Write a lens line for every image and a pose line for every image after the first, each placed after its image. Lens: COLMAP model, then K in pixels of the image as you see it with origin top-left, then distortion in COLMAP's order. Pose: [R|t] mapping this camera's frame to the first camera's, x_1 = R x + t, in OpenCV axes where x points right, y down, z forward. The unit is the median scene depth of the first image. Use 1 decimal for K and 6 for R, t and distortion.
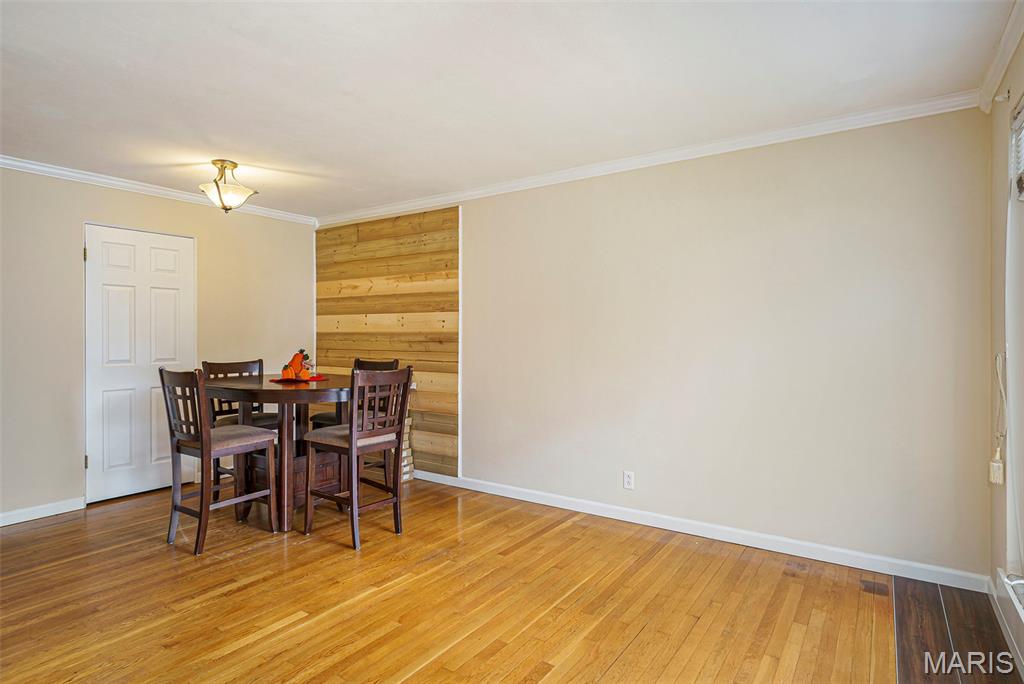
lens RADIAL K [[537.6, 0, 522.0], [0, 537.6, 337.3], [0, 0, 1]] dist [-0.001165, -0.000674]
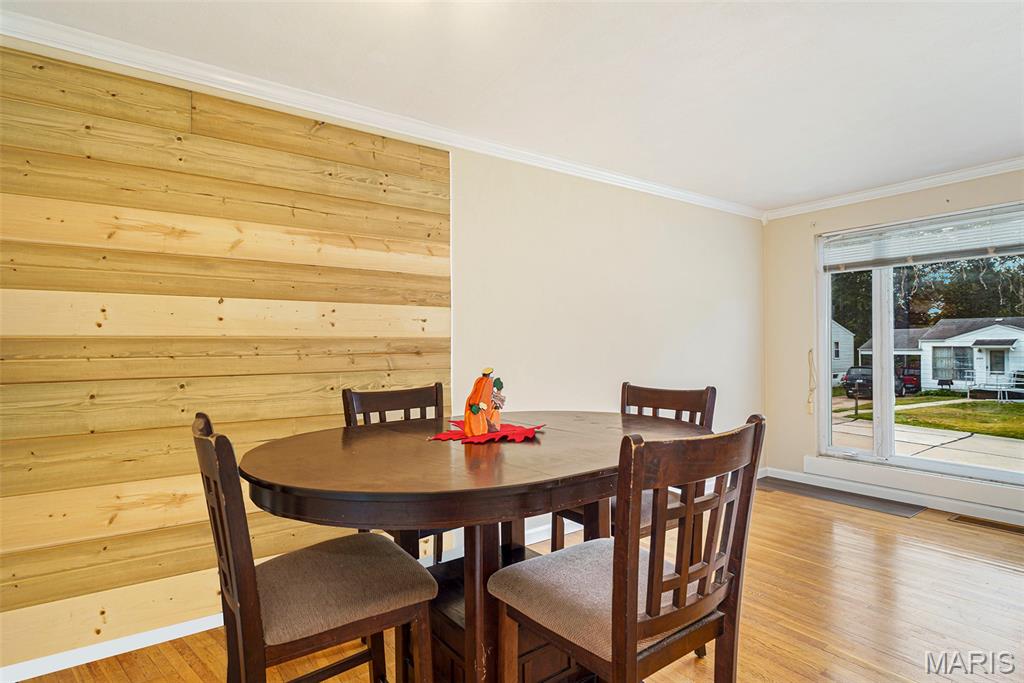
lens RADIAL K [[537.6, 0, 522.0], [0, 537.6, 336.8], [0, 0, 1]] dist [-0.001165, -0.000674]
pose [[0.339795, 0.006204, 0.940479, -0.705347], [0.006814, 0.999936, -0.009058, -0.003964], [-0.940475, 0.009486, 0.339731, 0.669390]]
